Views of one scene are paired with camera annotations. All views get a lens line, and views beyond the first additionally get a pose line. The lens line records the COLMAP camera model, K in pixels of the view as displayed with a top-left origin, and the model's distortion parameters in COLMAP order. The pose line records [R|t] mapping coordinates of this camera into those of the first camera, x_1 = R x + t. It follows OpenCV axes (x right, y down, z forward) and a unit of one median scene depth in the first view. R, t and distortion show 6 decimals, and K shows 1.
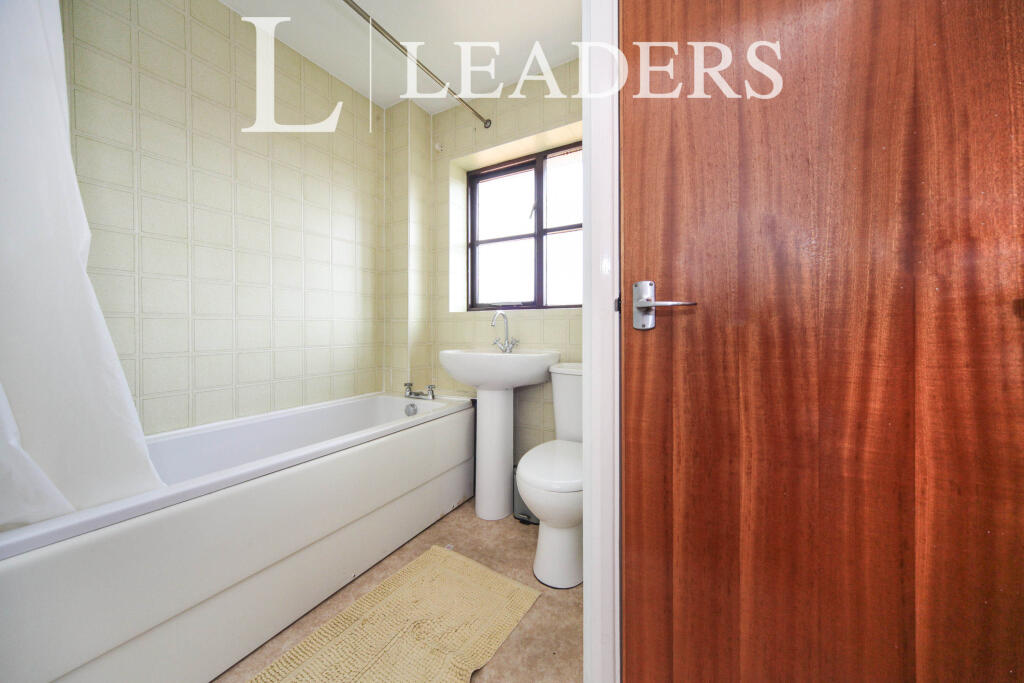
lens RADIAL K [[358.0, 0, 512.0], [0, 358.0, 331.4], [0, 0, 1]] dist [0.002237, 0.000047]
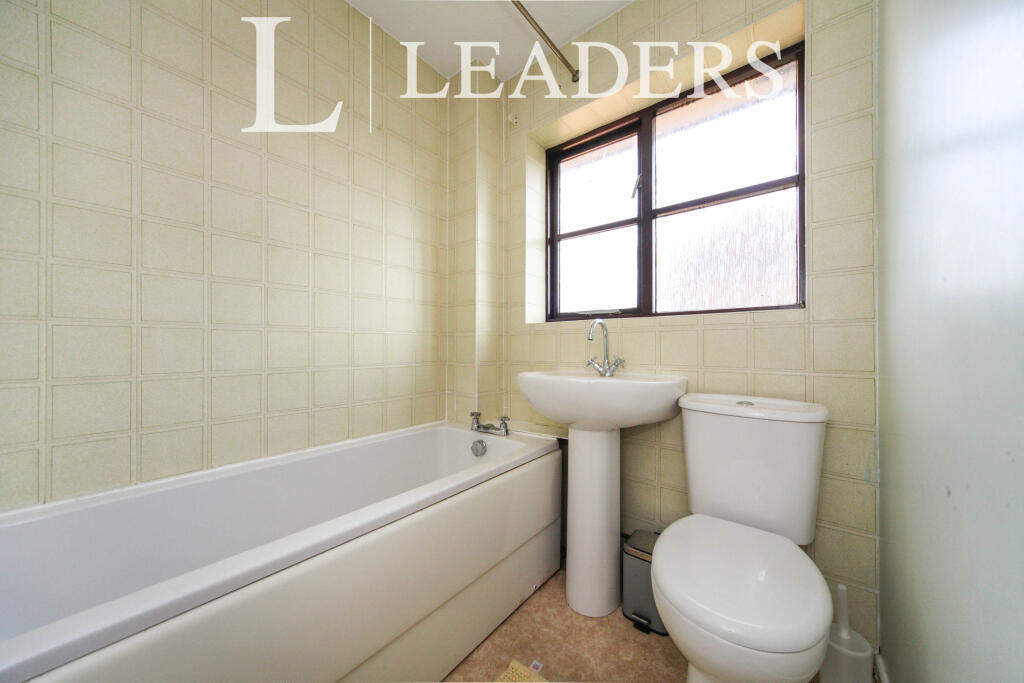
lens RADIAL K [[358.0, 0, 512.5], [0, 358.0, 347.4], [0, 0, 1]] dist [0.002237, 0.000047]
pose [[0.986118, 0.002979, -0.166020, -0.079047], [-0.003712, 0.999985, -0.004104, 0.003245], [0.166005, 0.004663, 0.986114, 0.235414]]
